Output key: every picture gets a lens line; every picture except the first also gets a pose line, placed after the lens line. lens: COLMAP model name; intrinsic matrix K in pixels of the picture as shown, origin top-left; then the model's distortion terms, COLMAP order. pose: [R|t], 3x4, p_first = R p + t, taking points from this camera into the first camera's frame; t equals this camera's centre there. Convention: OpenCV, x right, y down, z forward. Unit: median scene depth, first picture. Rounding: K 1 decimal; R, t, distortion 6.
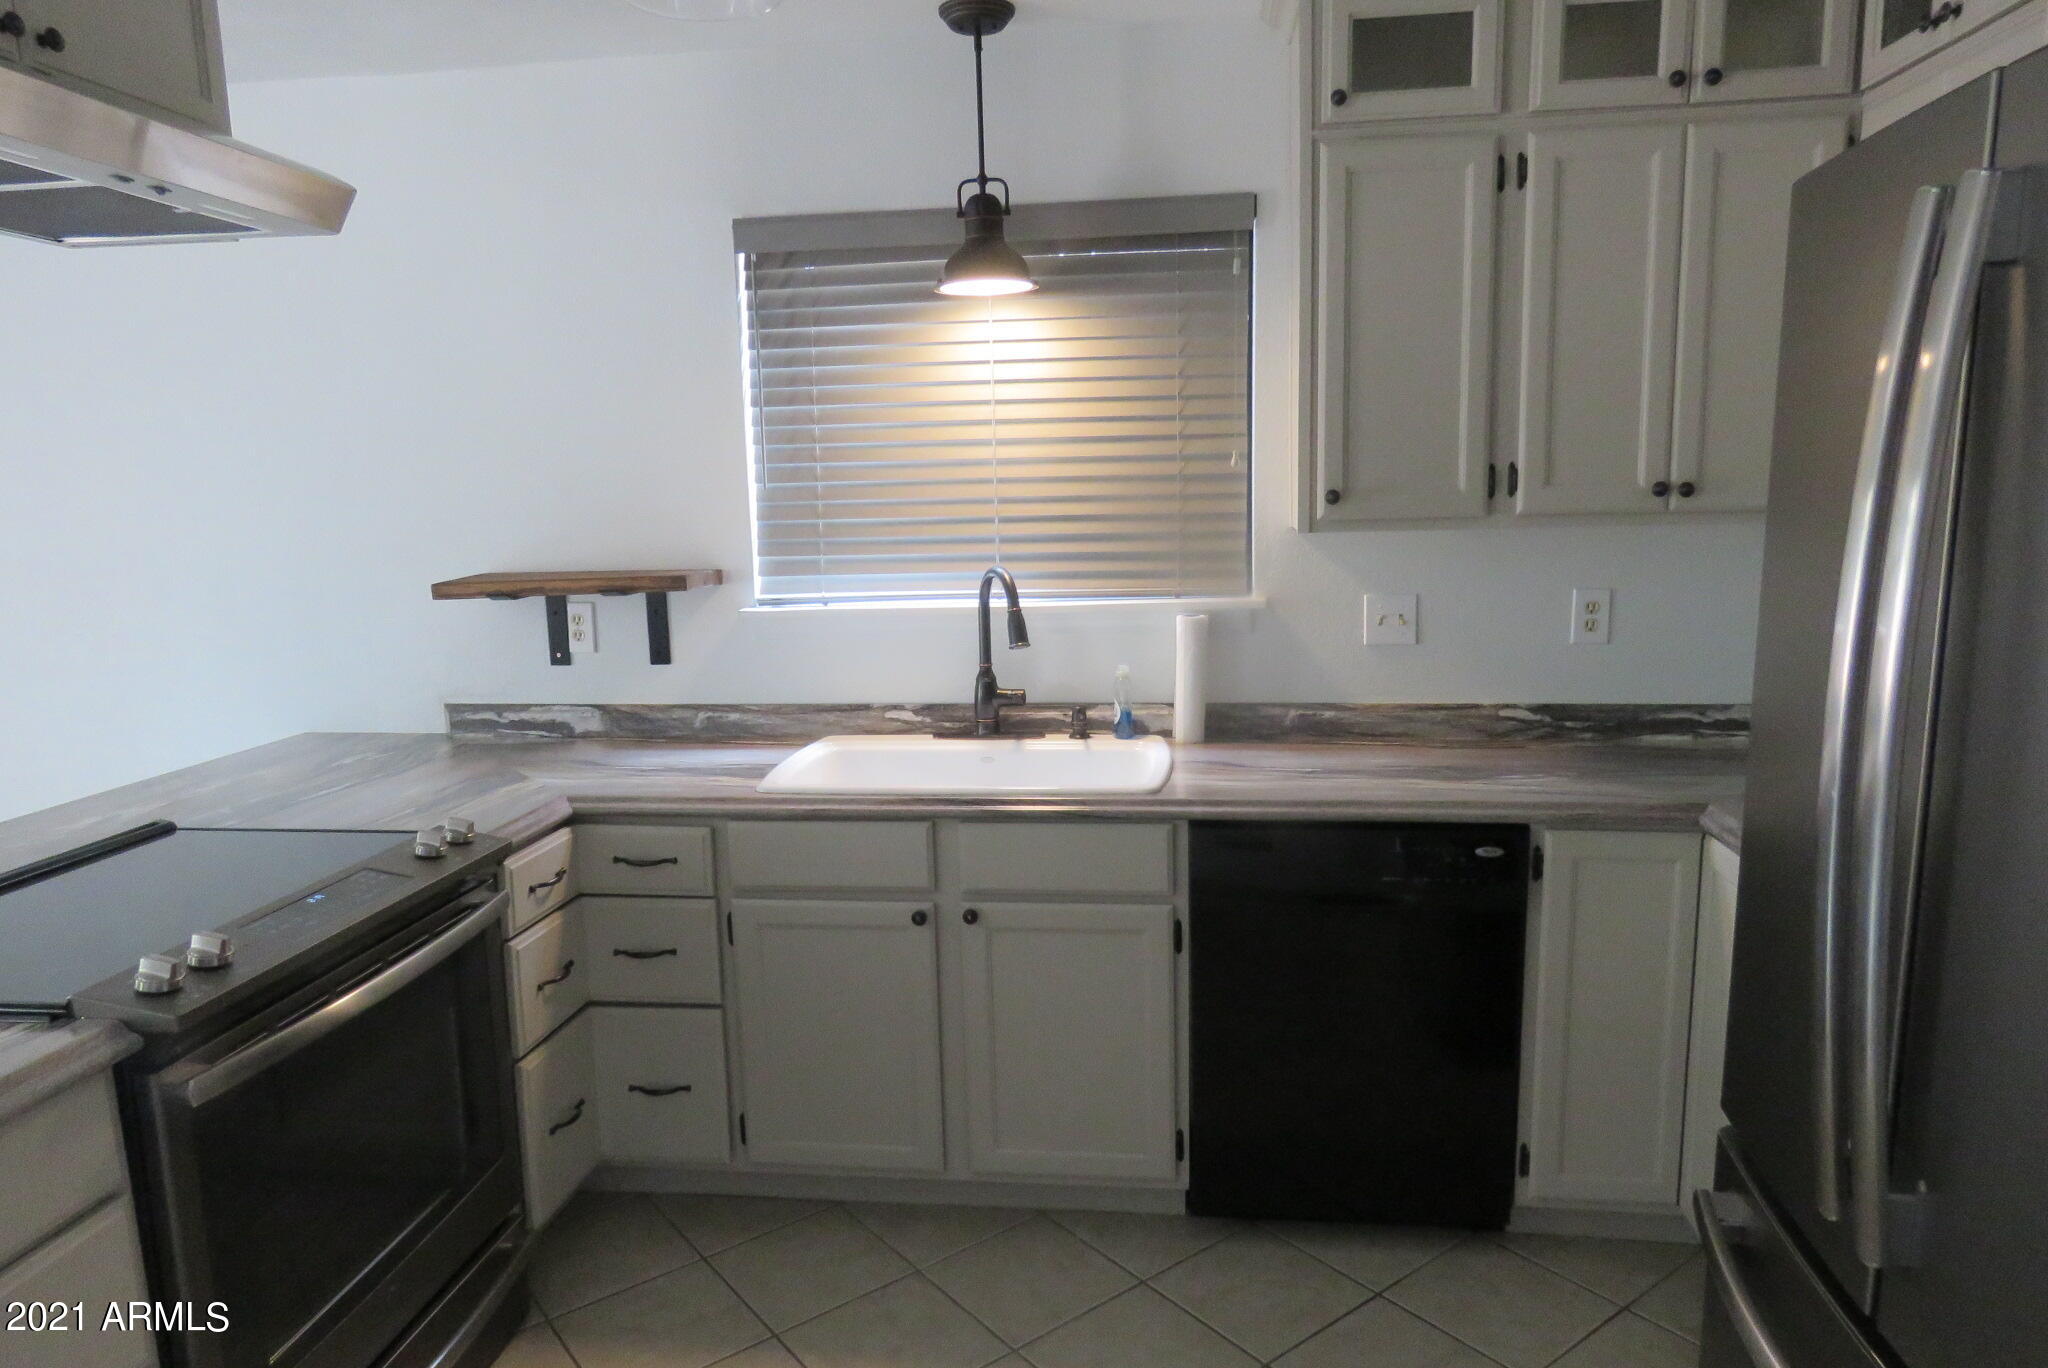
lens RADIAL K [[1320.5, 0, 1024.5], [0, 1320.5, 702.3], [0, 0, 1]] dist [0.001228, 0.001366]
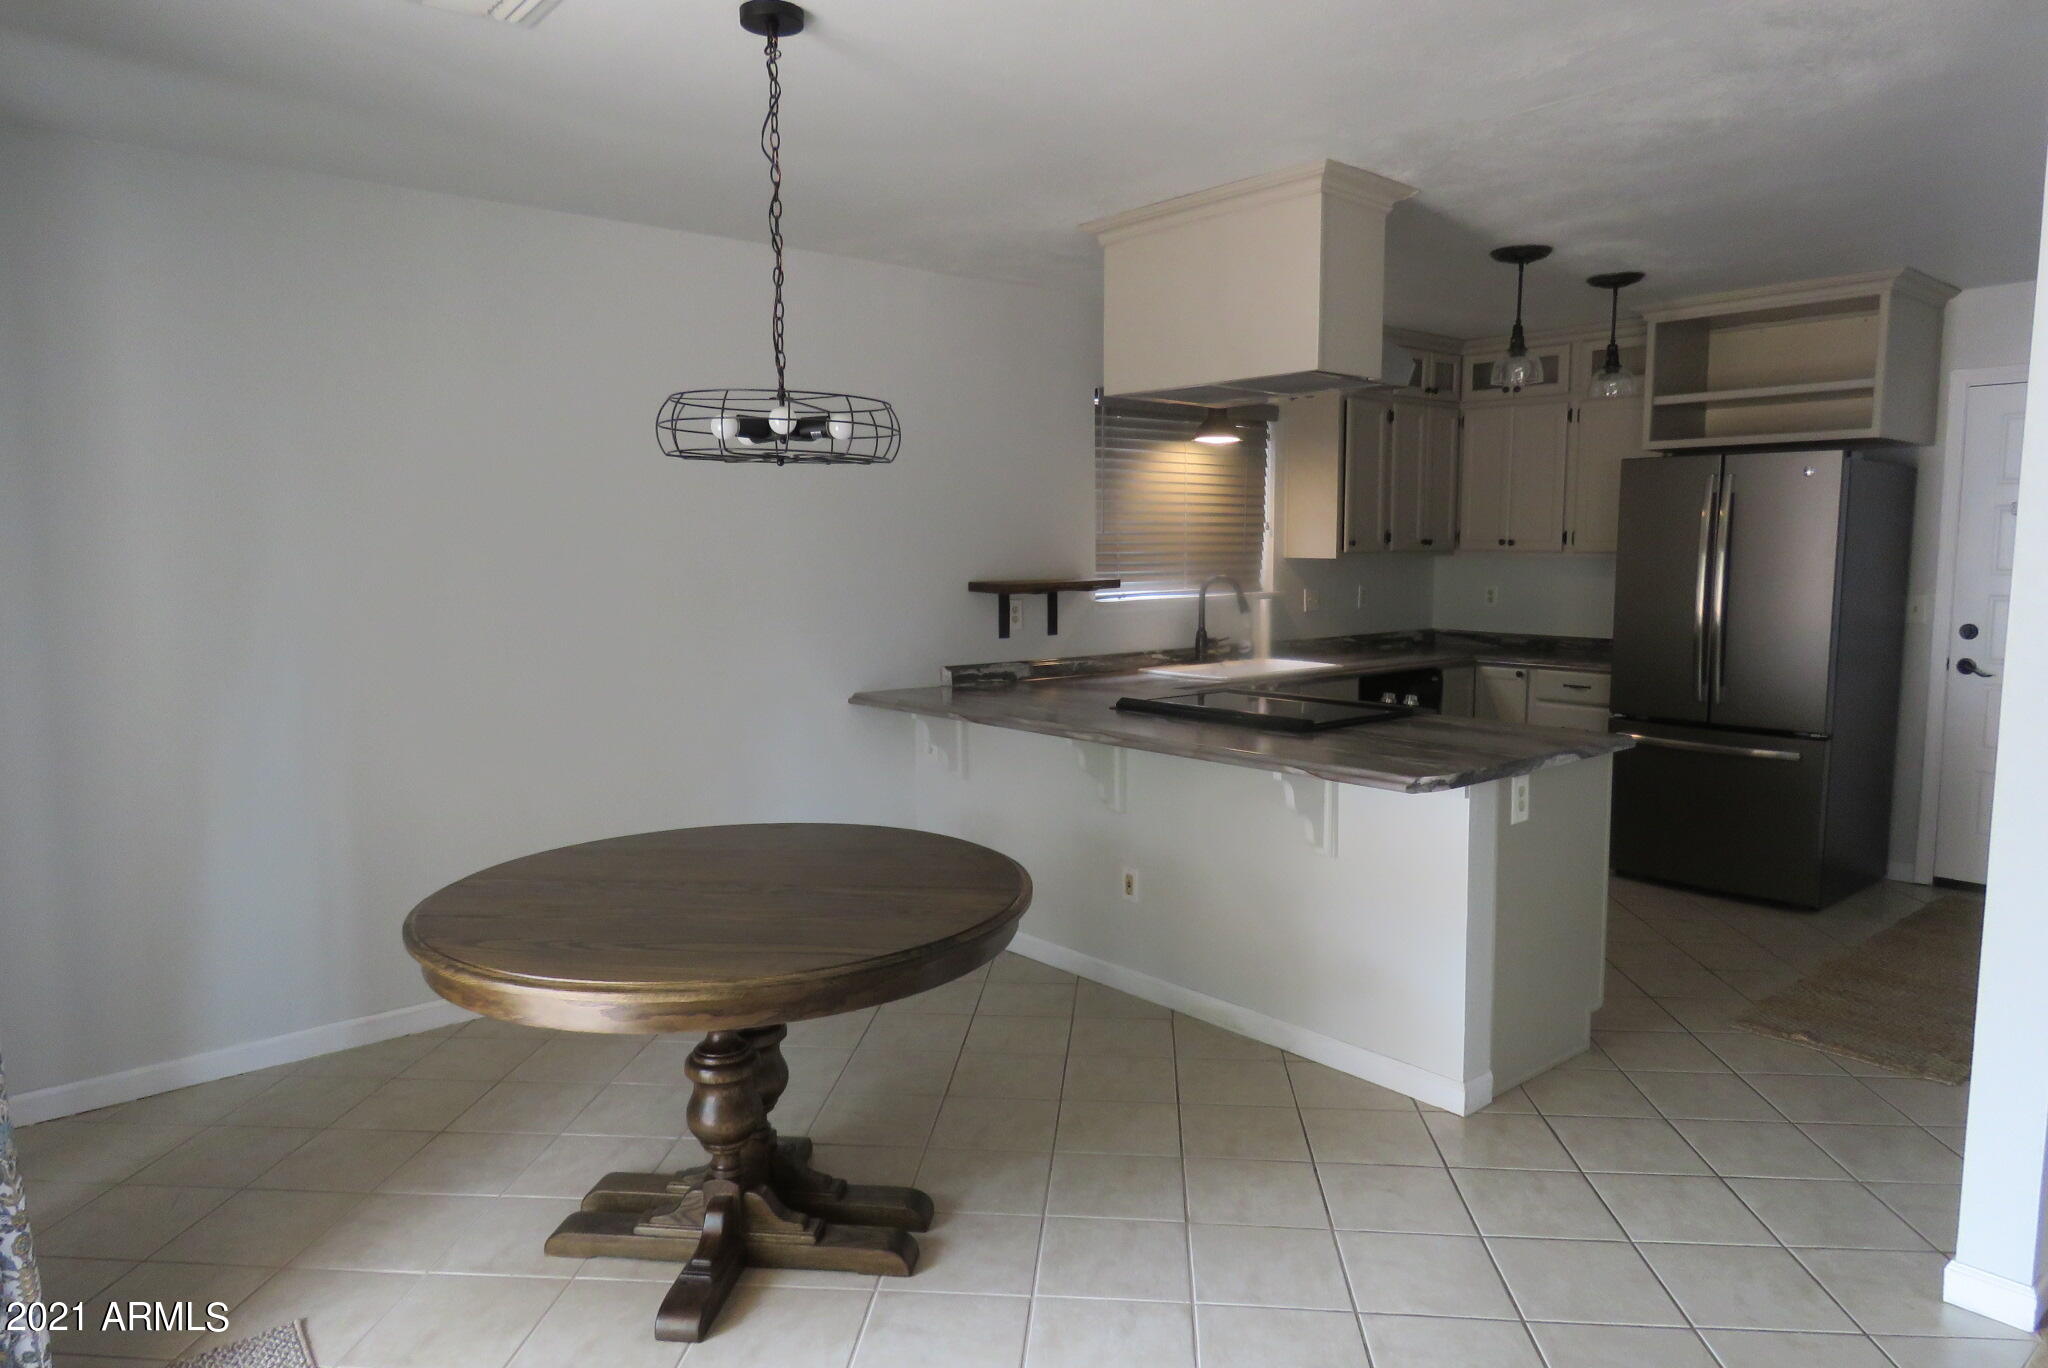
lens RADIAL K [[1320.5, 0, 1015.7], [0, 1320.5, 675.5], [0, 0, 1]] dist [0.001228, 0.001366]
pose [[0.677509, -0.054176, 0.733517, -1.573978], [0.104422, 0.994267, -0.023014, 0.058062], [-0.728064, 0.092187, 0.679282, -0.117591]]
